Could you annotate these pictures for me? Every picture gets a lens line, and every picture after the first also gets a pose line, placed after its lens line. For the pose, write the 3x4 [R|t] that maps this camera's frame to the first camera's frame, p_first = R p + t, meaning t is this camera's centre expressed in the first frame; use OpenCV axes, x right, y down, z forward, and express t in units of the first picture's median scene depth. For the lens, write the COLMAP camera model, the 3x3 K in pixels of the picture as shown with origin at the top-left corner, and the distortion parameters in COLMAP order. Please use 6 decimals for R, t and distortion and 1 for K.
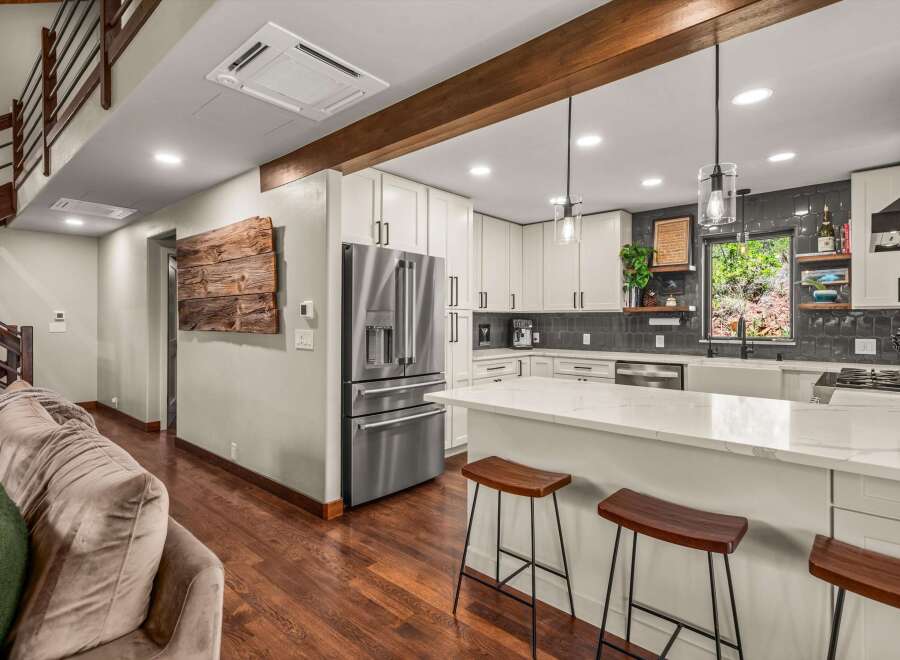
lens RADIAL K [[461.3, 0, 450.0], [0, 461.3, 330.0], [0, 0, 1]] dist [0.002148, 0.000100]
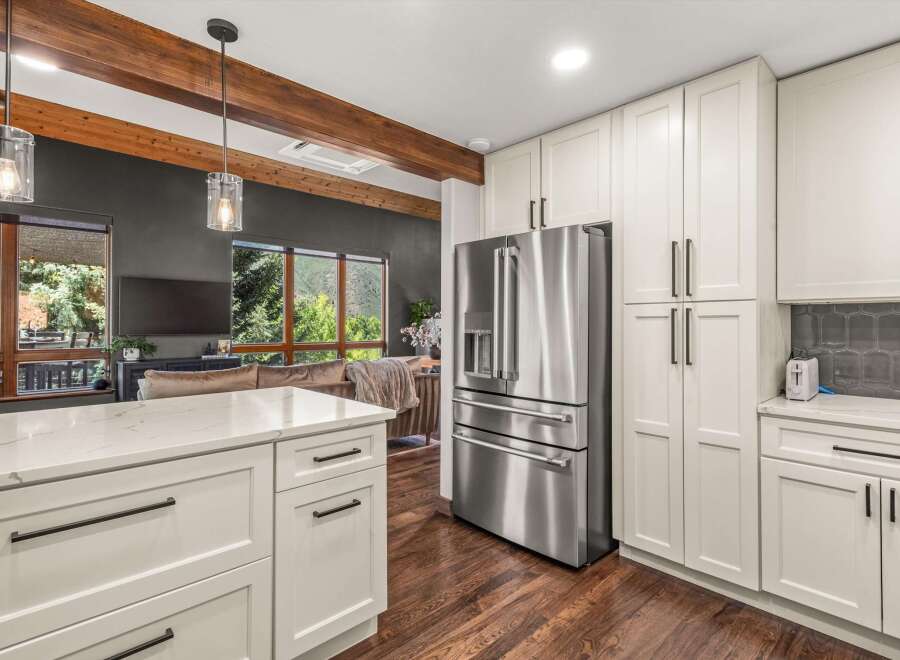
lens RADIAL K [[461.3, 0, 450.0], [0, 461.3, 330.0], [0, 0, 1]] dist [0.002148, 0.000100]
pose [[-0.089818, 0.003860, -0.995951, 0.561011], [-0.021838, 0.999744, 0.005844, -0.010052], [0.995719, 0.022274, -0.089711, 0.784027]]
